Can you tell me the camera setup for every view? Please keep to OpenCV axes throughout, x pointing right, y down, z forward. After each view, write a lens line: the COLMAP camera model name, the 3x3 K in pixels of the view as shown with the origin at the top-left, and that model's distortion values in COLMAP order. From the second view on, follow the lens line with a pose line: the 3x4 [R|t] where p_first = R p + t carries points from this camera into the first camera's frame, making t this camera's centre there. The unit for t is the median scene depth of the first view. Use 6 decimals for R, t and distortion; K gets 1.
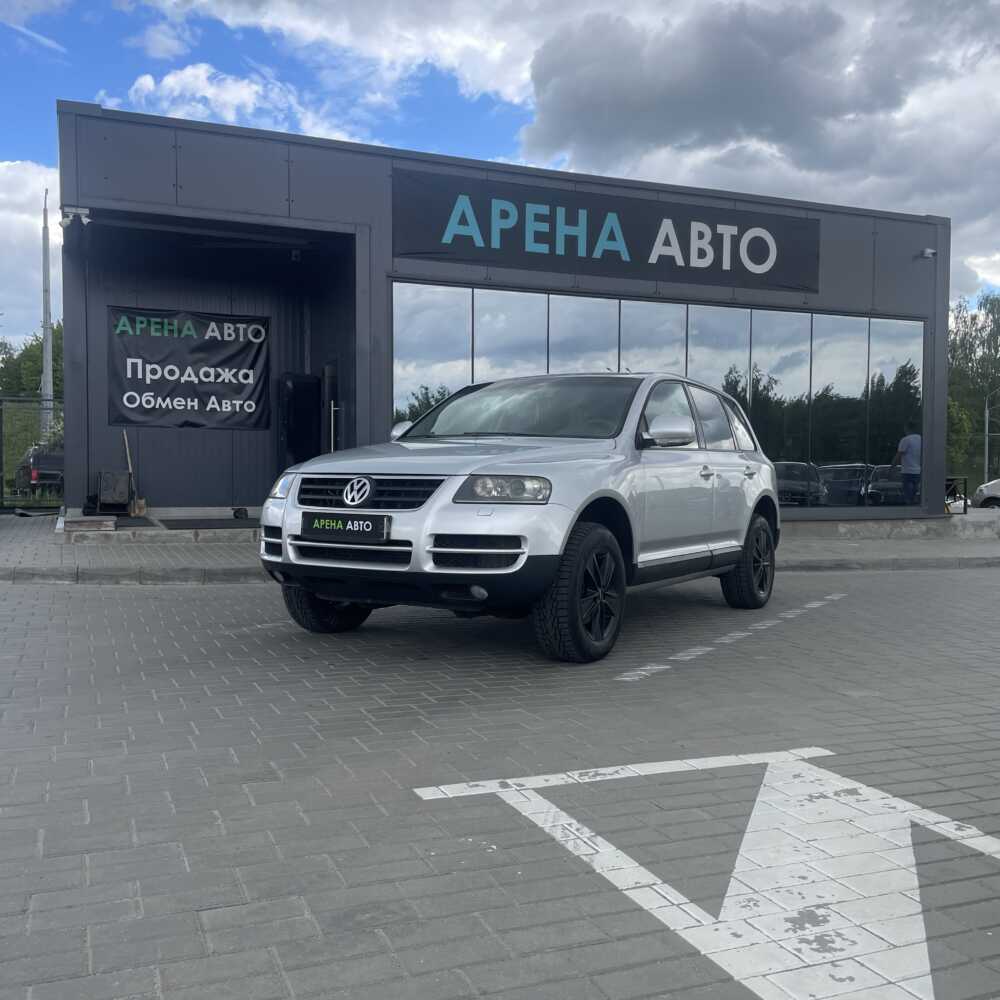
lens RADIAL K [[1006.1, 0, 496.9], [0, 1006.1, 497.2], [0, 0, 1]] dist [0.081447, -0.118010]
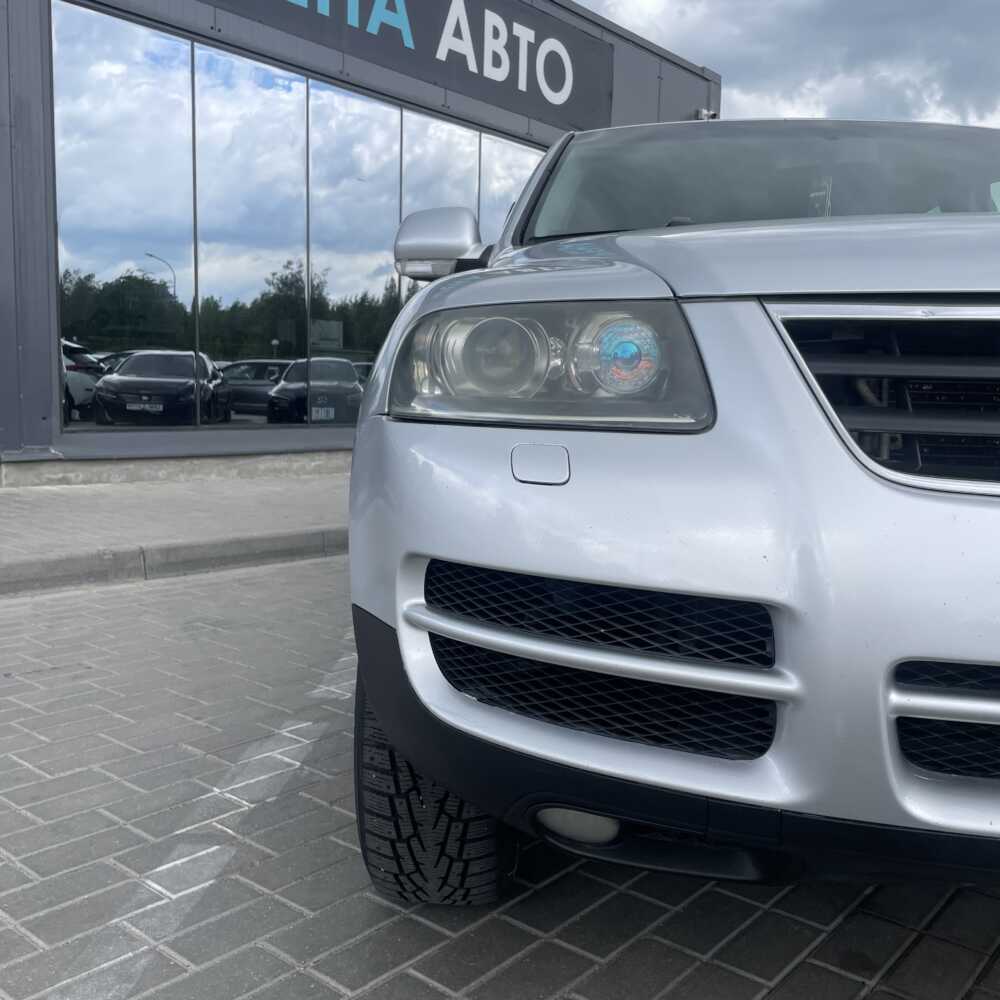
lens RADIAL K [[1006.1, 0, 496.9], [0, 1006.1, 497.2], [0, 0, 1]] dist [0.081447, -0.118010]
pose [[0.887868, -0.033930, 0.458845, -0.141922], [-0.008595, 0.995880, 0.090274, -0.001391], [-0.460018, -0.084095, 0.883918, 0.372092]]
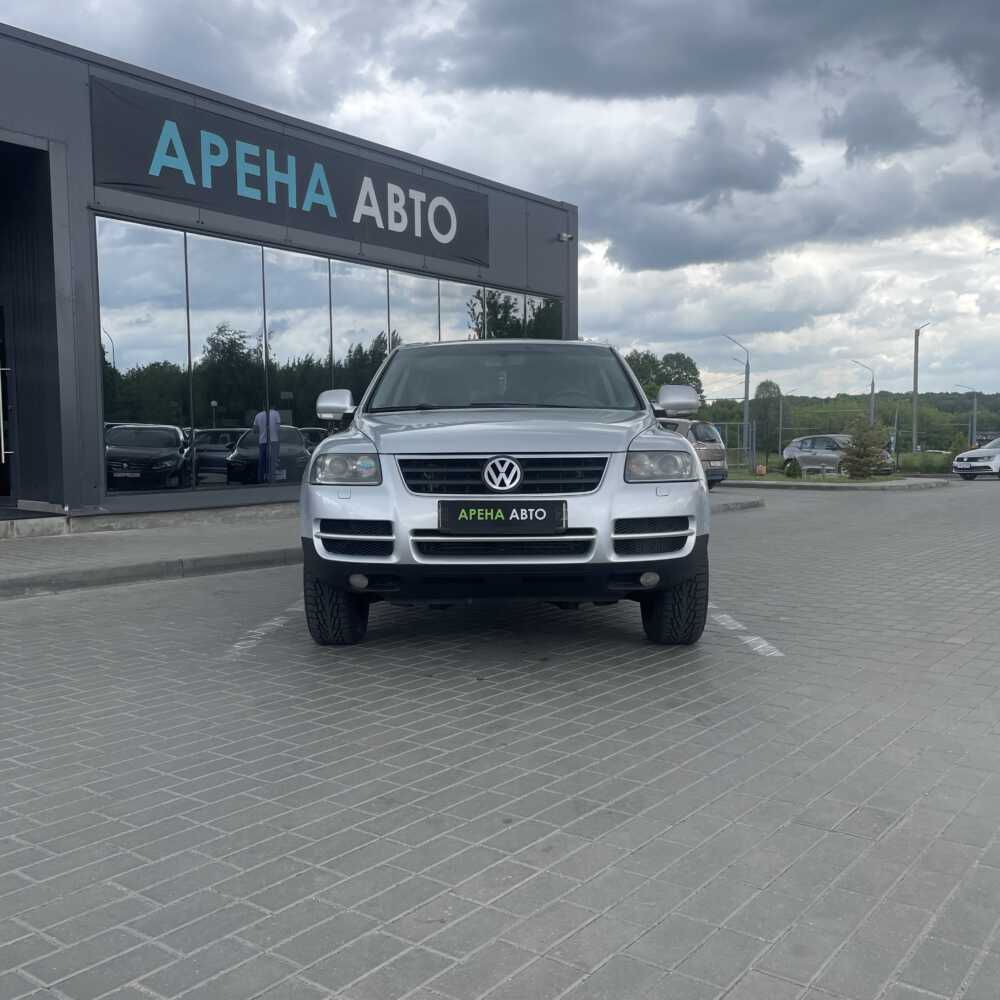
lens RADIAL K [[1006.1, 0, 496.9], [0, 1006.1, 497.2], [0, 0, 1]] dist [0.081447, -0.118010]
pose [[0.863467, -0.044575, 0.502431, -0.233207], [0.027684, 0.998774, 0.041034, -0.008652], [-0.503644, -0.021522, 0.863643, 0.108653]]
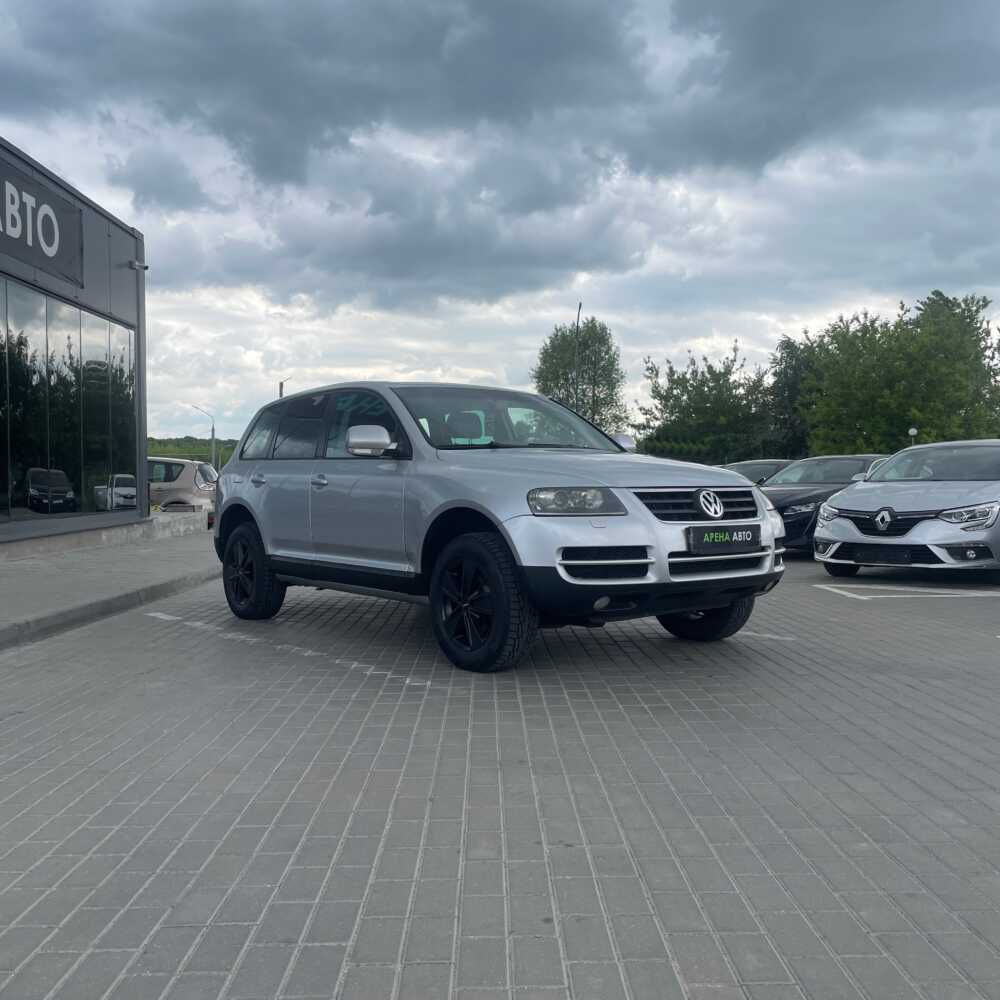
lens RADIAL K [[1006.1, 0, 496.9], [0, 1006.1, 497.2], [0, 0, 1]] dist [0.081447, -0.118010]
pose [[0.368187, -0.025368, 0.929406, -0.478309], [0.026450, 0.999509, 0.016803, -0.014469], [-0.929376, 0.018396, 0.368677, 0.335958]]
